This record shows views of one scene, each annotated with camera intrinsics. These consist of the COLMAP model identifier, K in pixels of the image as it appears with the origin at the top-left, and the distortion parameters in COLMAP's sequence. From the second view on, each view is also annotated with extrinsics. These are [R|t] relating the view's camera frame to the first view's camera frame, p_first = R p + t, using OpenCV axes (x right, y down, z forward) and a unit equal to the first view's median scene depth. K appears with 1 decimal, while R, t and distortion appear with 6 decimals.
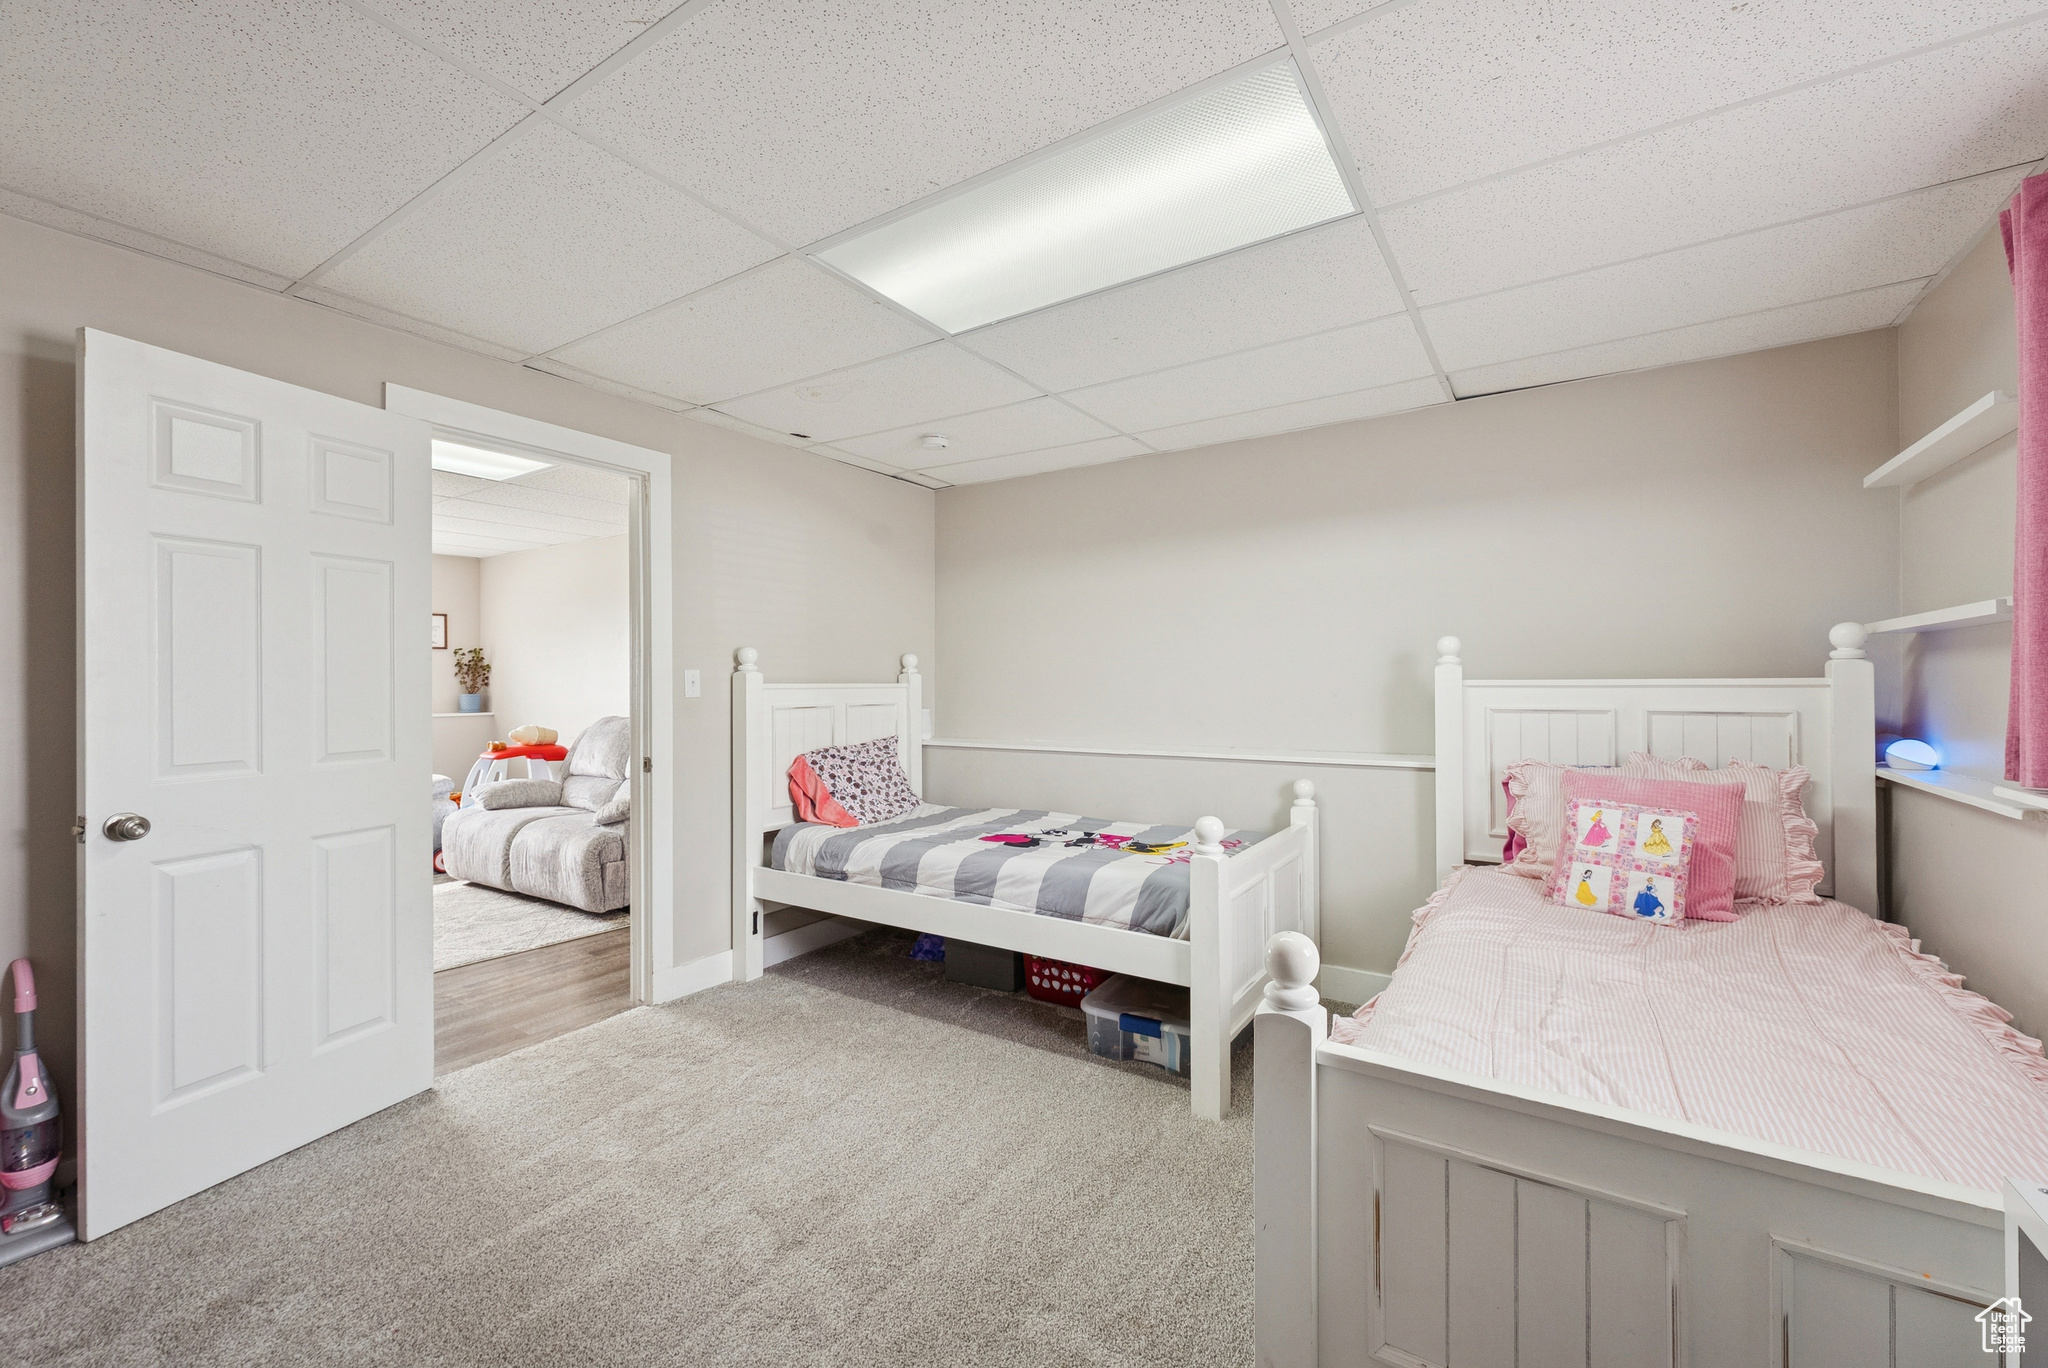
lens RADIAL K [[831.4, 0, 1012.5], [0, 831.4, 680.7], [0, 0, 1]] dist [0.000014, -0.000220]
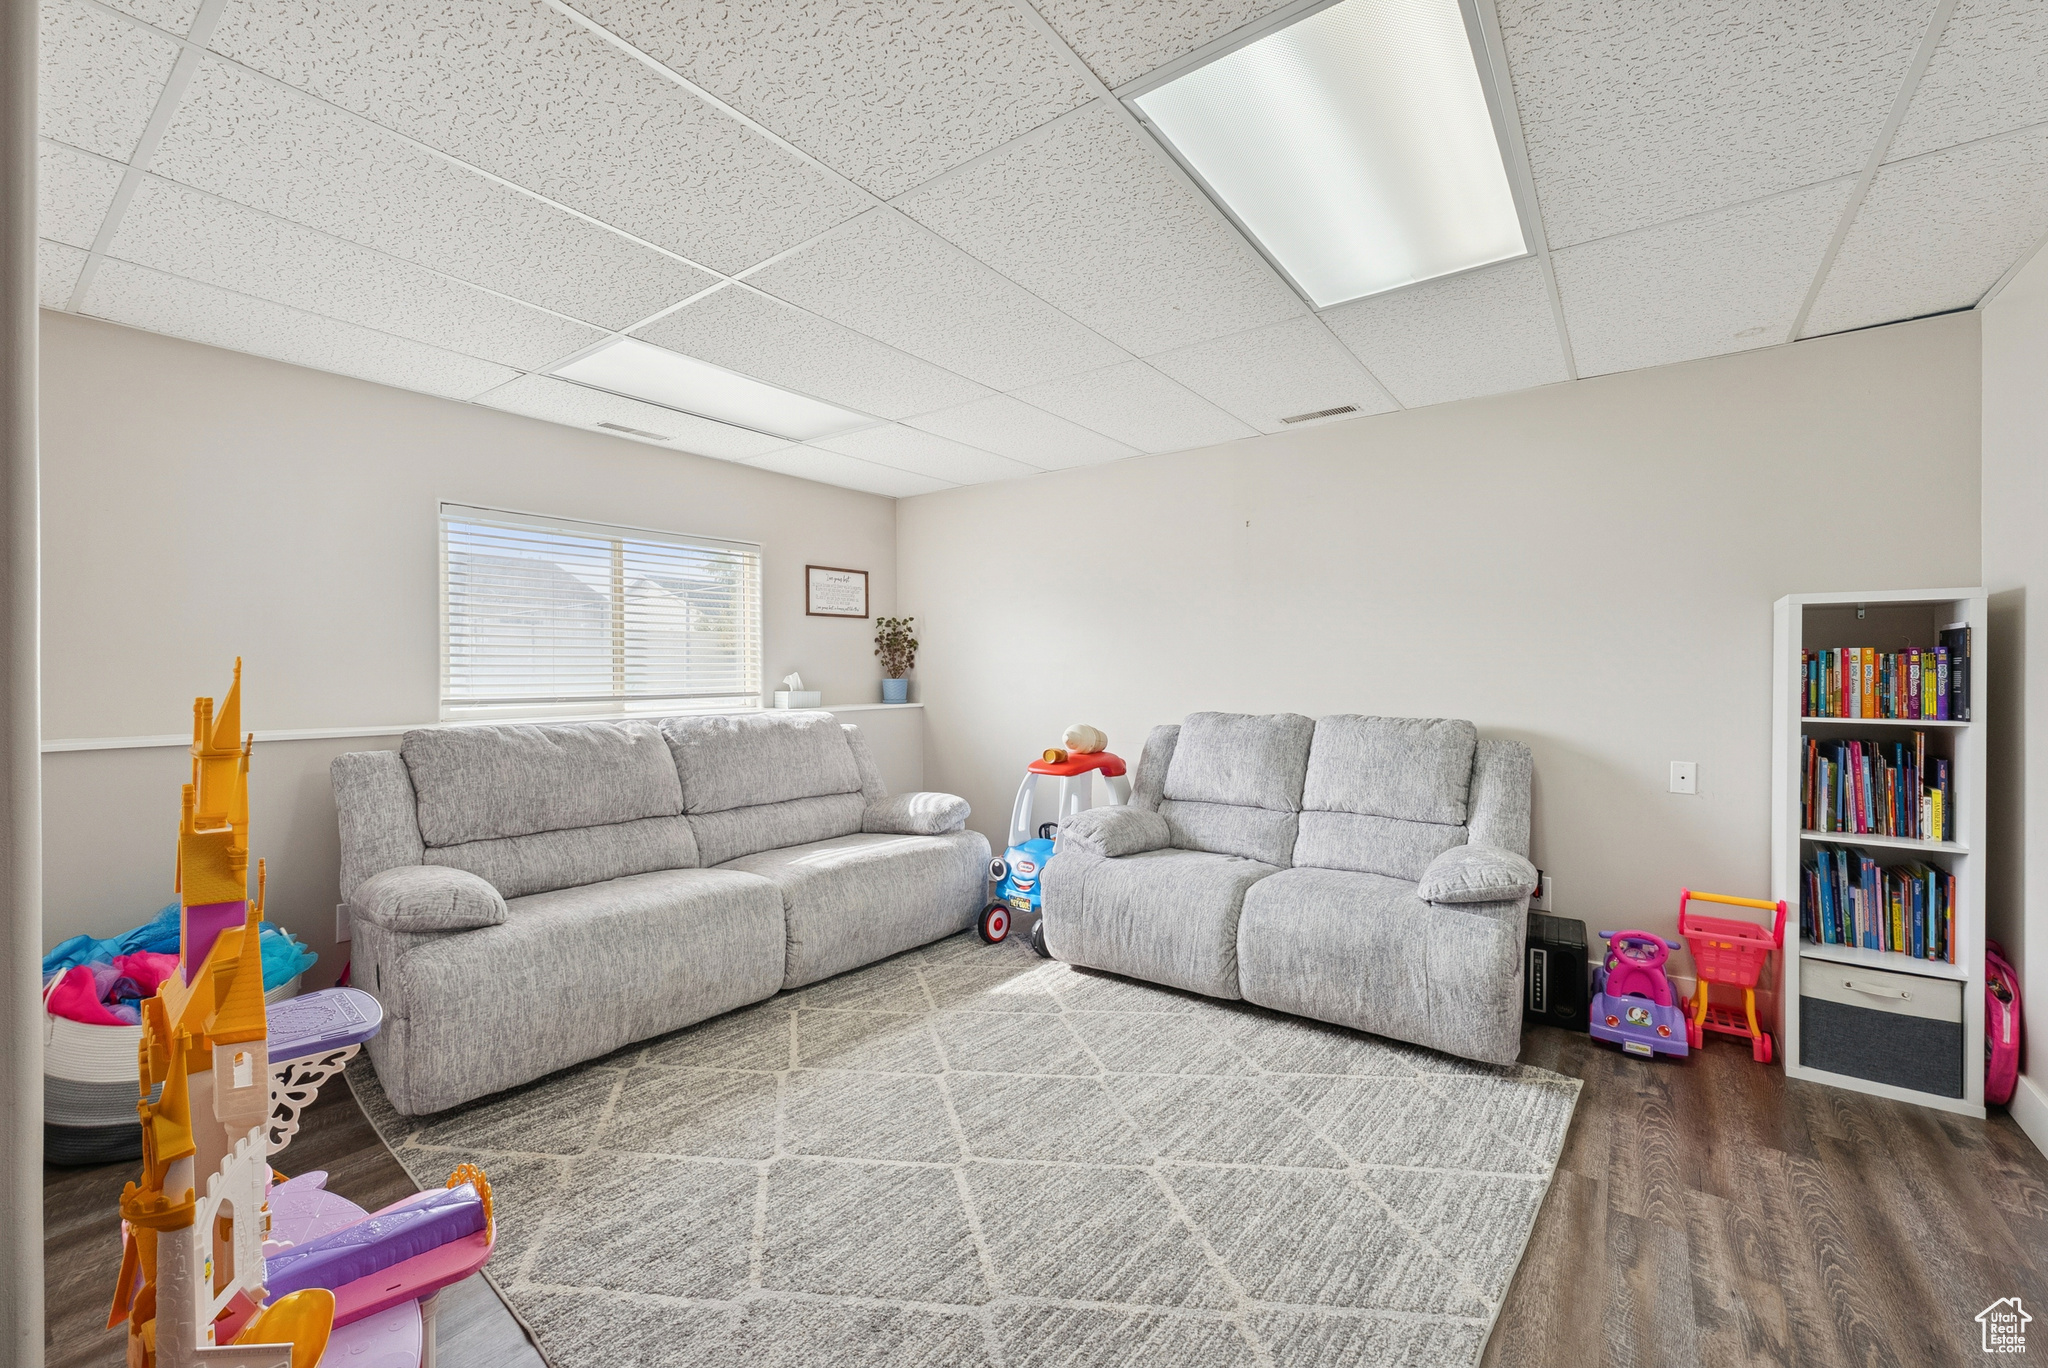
lens RADIAL K [[831.4, 0, 1018.9], [0, 831.4, 666.4], [0, 0, 1]] dist [0.000014, -0.000220]
pose [[0.998184, 0.005856, -0.059957, -0.496135], [-0.005779, 0.999982, 0.001452, 0.003607], [0.059964, -0.001103, 0.998200, 0.255358]]
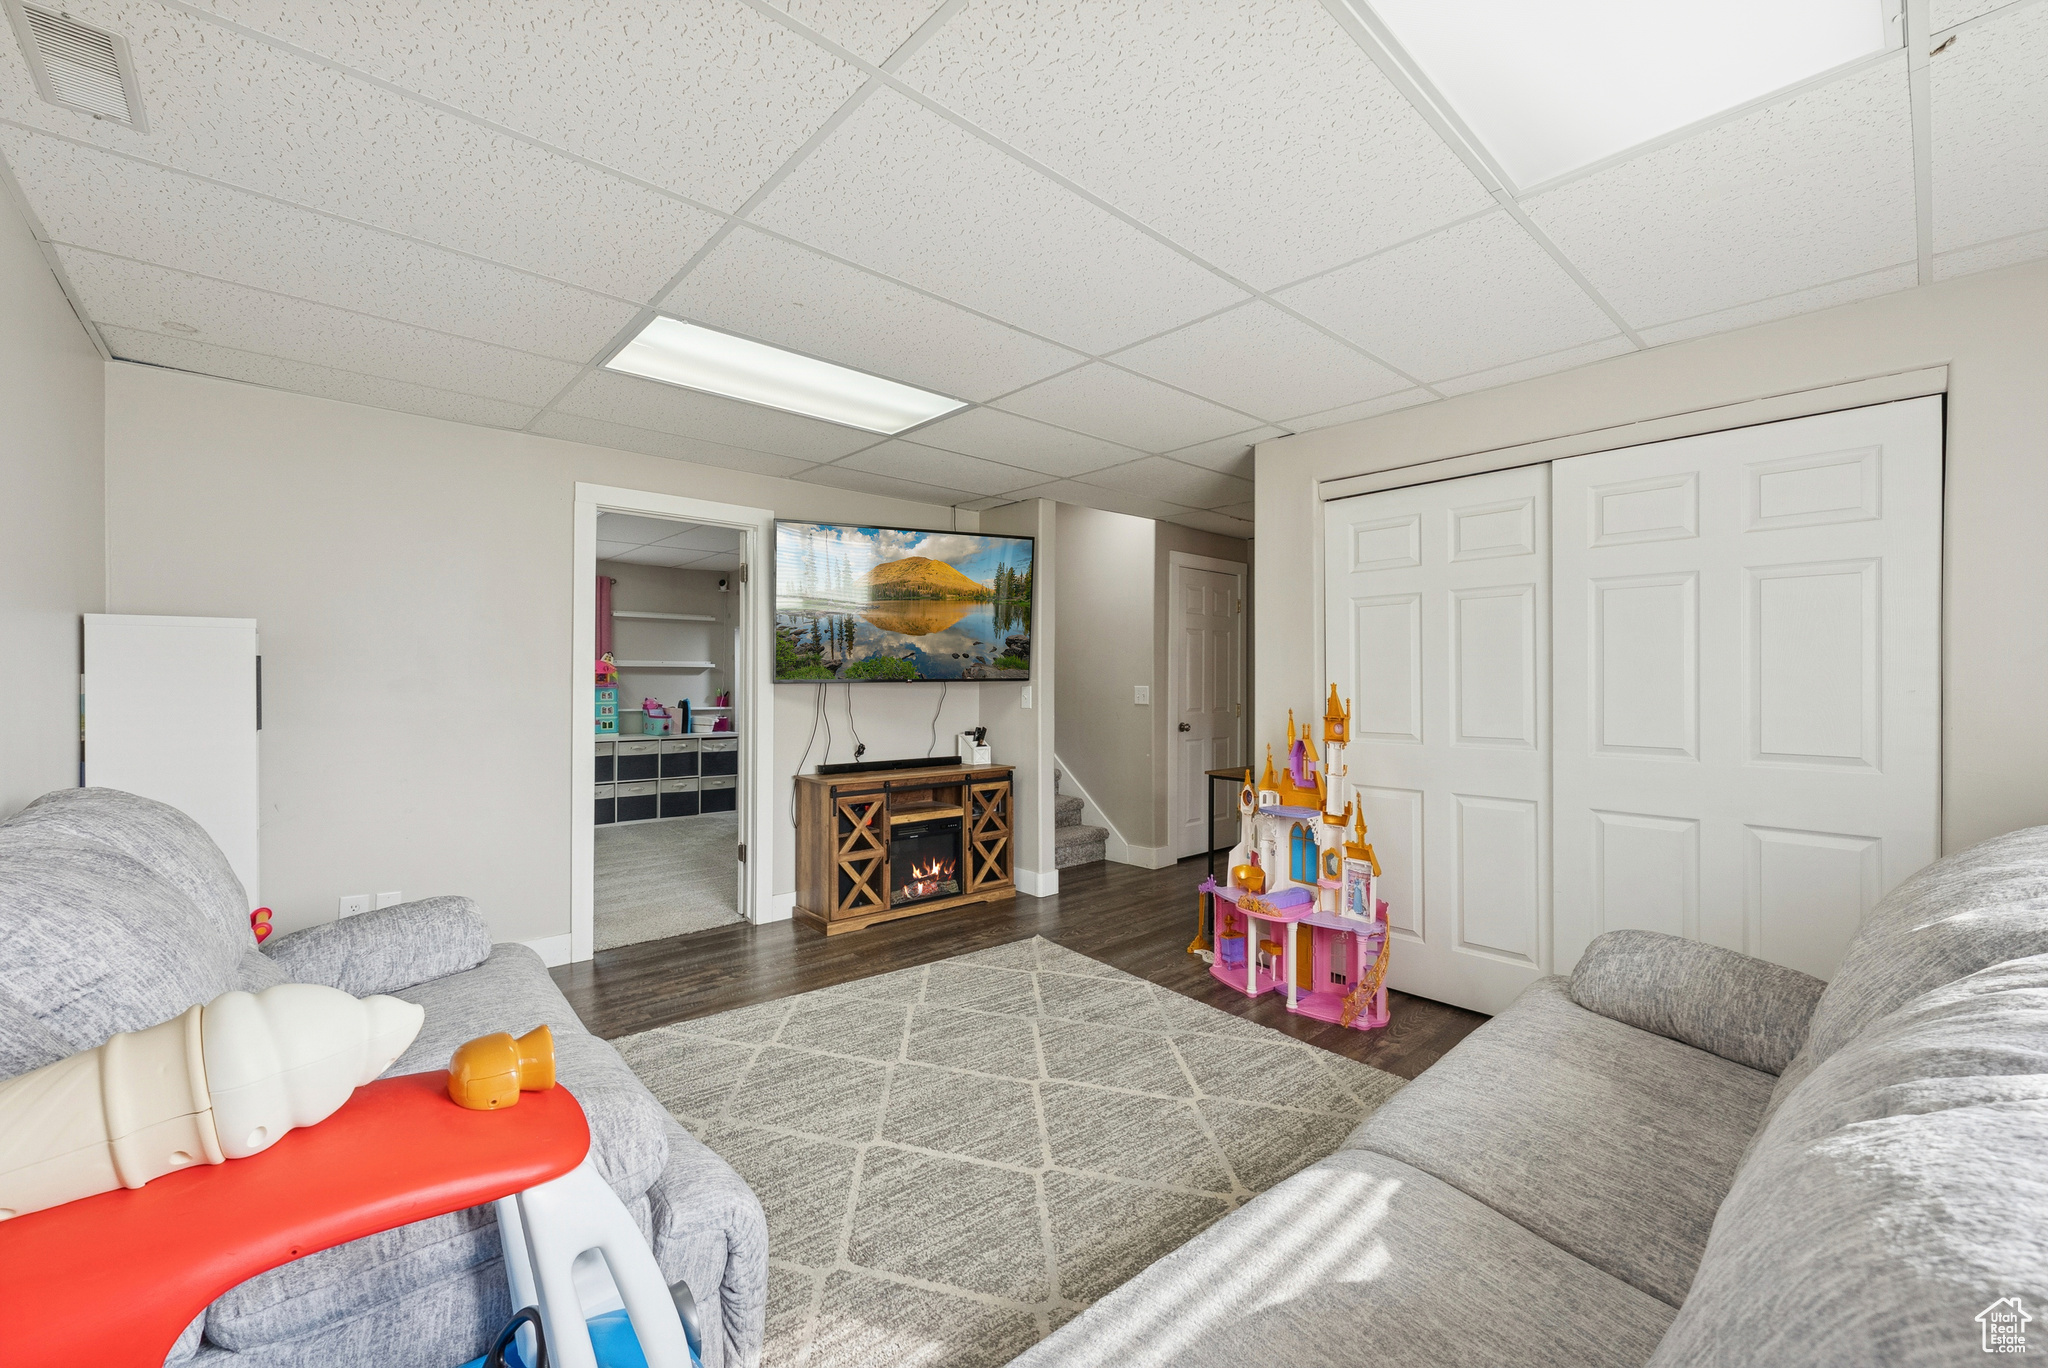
lens RADIAL K [[831.4, 0, 1034.9], [0, 831.4, 680.4], [0, 0, 1]] dist [0.000014, -0.000220]
pose [[-0.972649, 0.004401, 0.232240, -0.621160], [0.003998, 0.999990, -0.002207, 0.001879], [-0.232247, -0.001218, -0.972656, 0.926919]]
